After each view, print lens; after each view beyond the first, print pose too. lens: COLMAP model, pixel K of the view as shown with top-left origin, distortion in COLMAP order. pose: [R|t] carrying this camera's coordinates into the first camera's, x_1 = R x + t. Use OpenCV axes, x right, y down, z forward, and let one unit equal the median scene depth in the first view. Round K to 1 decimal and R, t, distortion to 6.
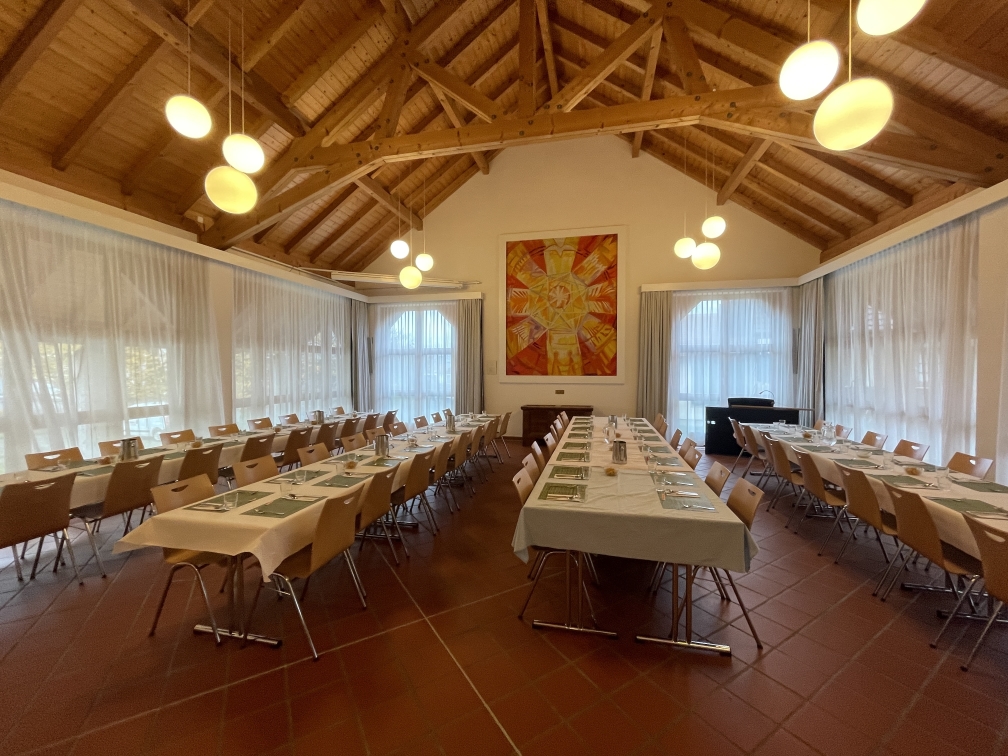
lens RADIAL K [[406.2, 0, 505.0], [0, 406.2, 380.4], [0, 0, 1]] dist [-0.013371, 0.001416]
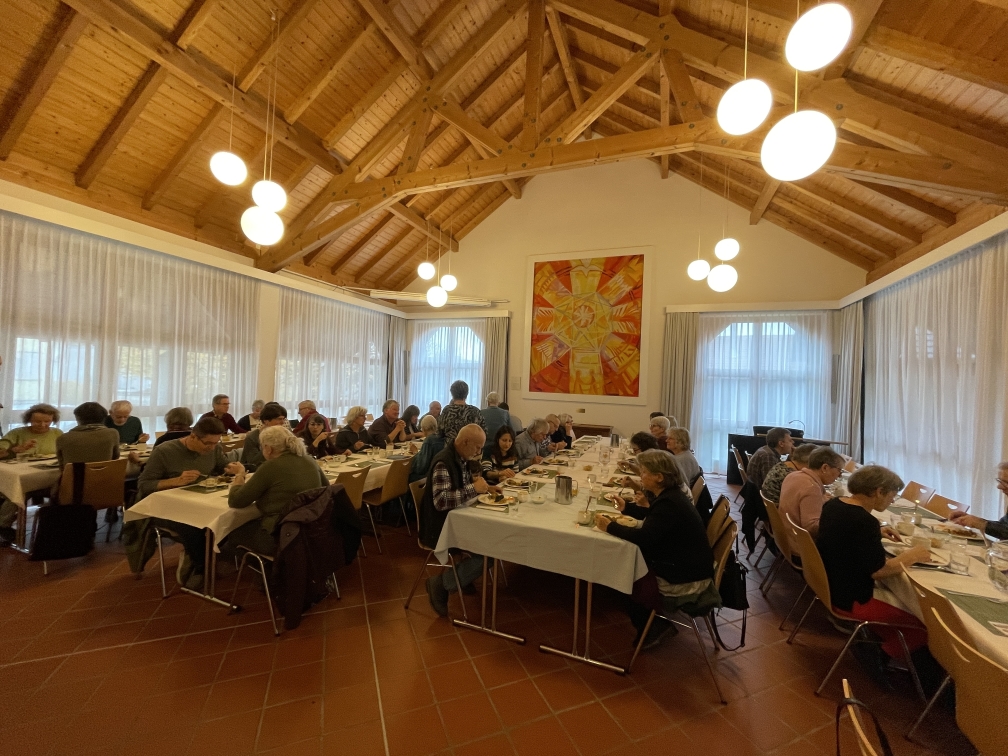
lens RADIAL K [[406.2, 0, 504.2], [0, 406.2, 379.1], [0, 0, 1]] dist [-0.013371, 0.001416]
pose [[0.987768, 0.039132, -0.150940, 0.130485], [-0.044992, 0.998353, -0.035605, -0.006271], [0.149298, 0.041960, 0.987901, -0.029631]]
